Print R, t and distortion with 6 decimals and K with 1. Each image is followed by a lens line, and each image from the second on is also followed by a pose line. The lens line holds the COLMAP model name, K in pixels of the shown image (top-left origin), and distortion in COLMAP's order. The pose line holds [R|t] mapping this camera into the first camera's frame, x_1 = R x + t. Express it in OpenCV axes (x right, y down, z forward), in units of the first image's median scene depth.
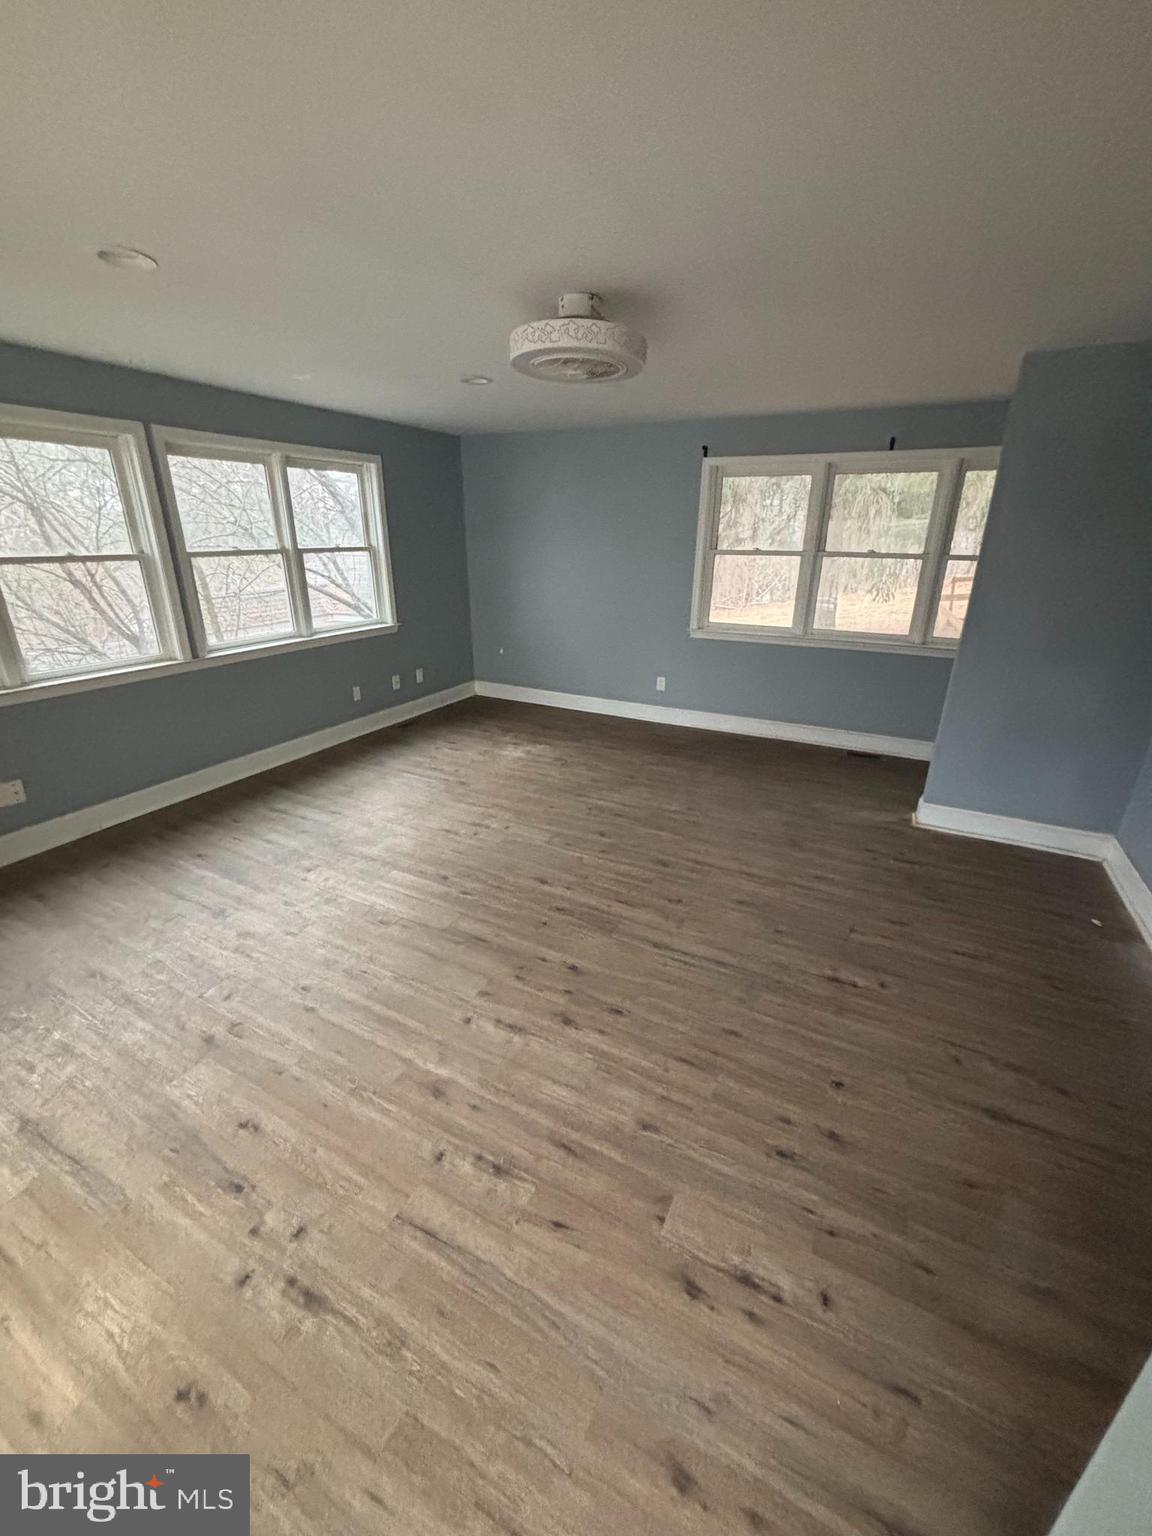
lens RADIAL K [[612.4, 0, 575.2], [0, 612.4, 782.8], [0, 0, 1]] dist [-0.003638, 0.000172]
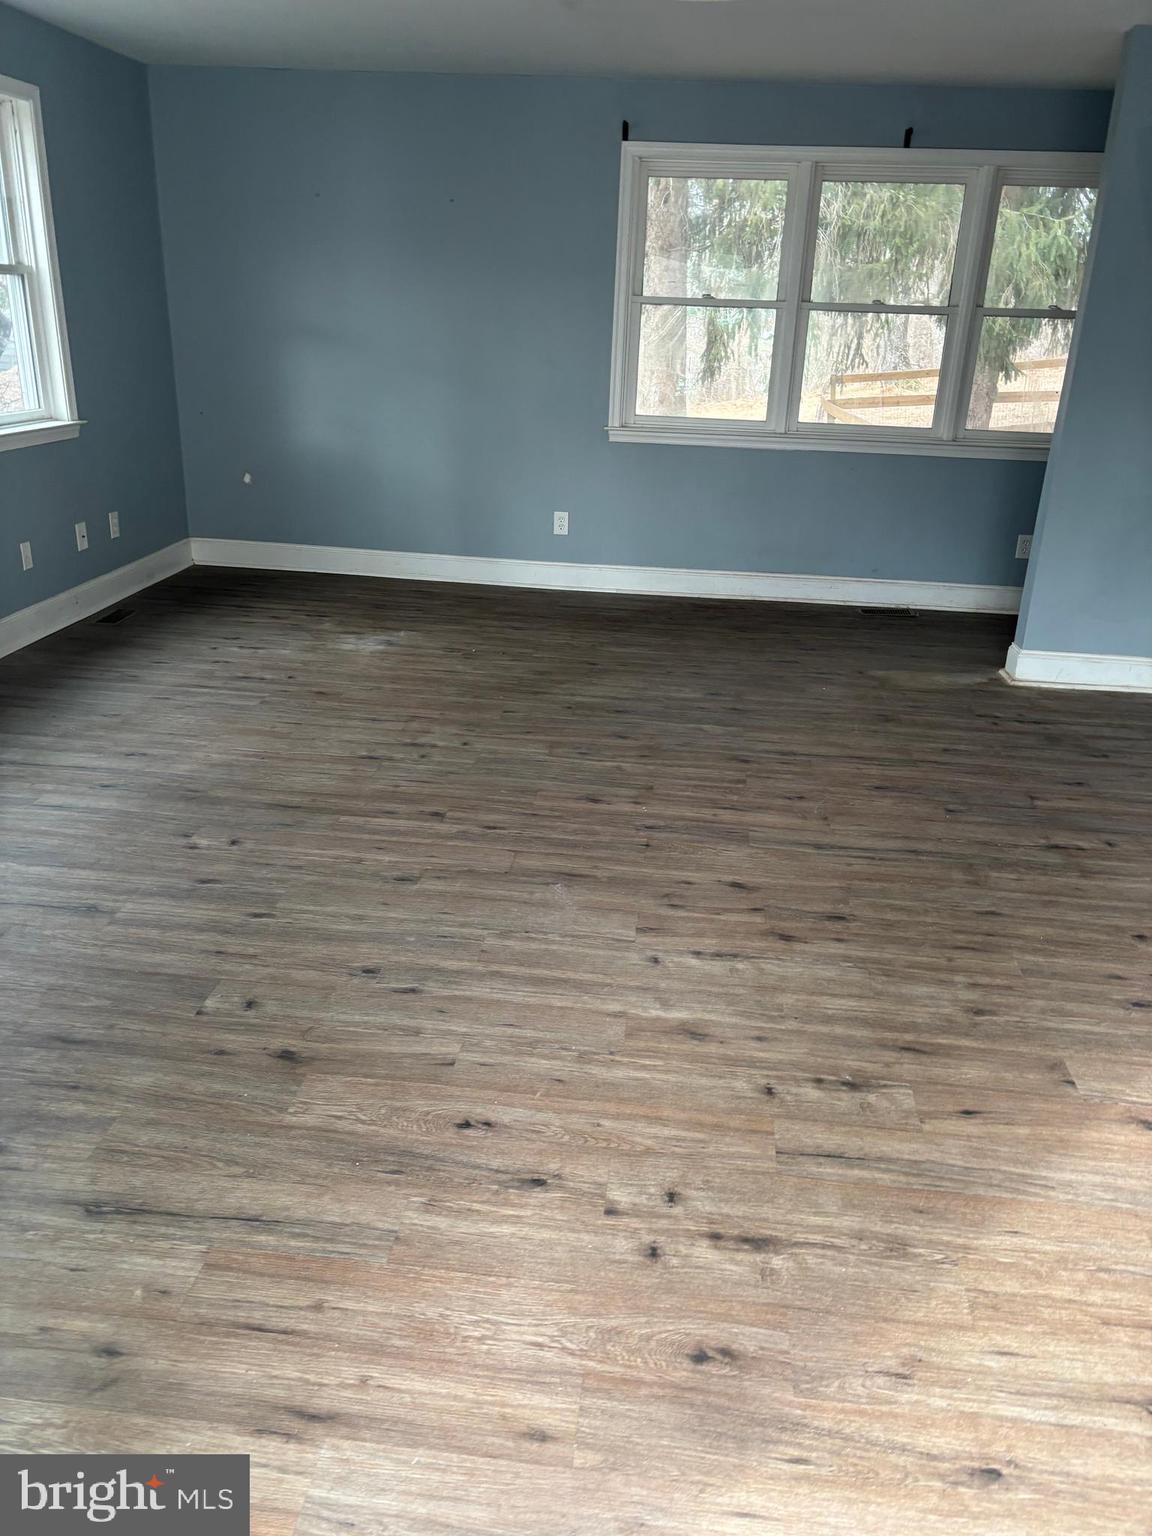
lens RADIAL K [[1166.8, 0, 583.4], [0, 1166.8, 767.5], [0, 0, 1]] dist [0.044384, -0.041622]
pose [[0.928507, -0.110327, 0.354545, -0.404245], [0.114007, 0.993424, 0.010561, 0.096907], [-0.353379, 0.030614, 0.934979, -0.091025]]
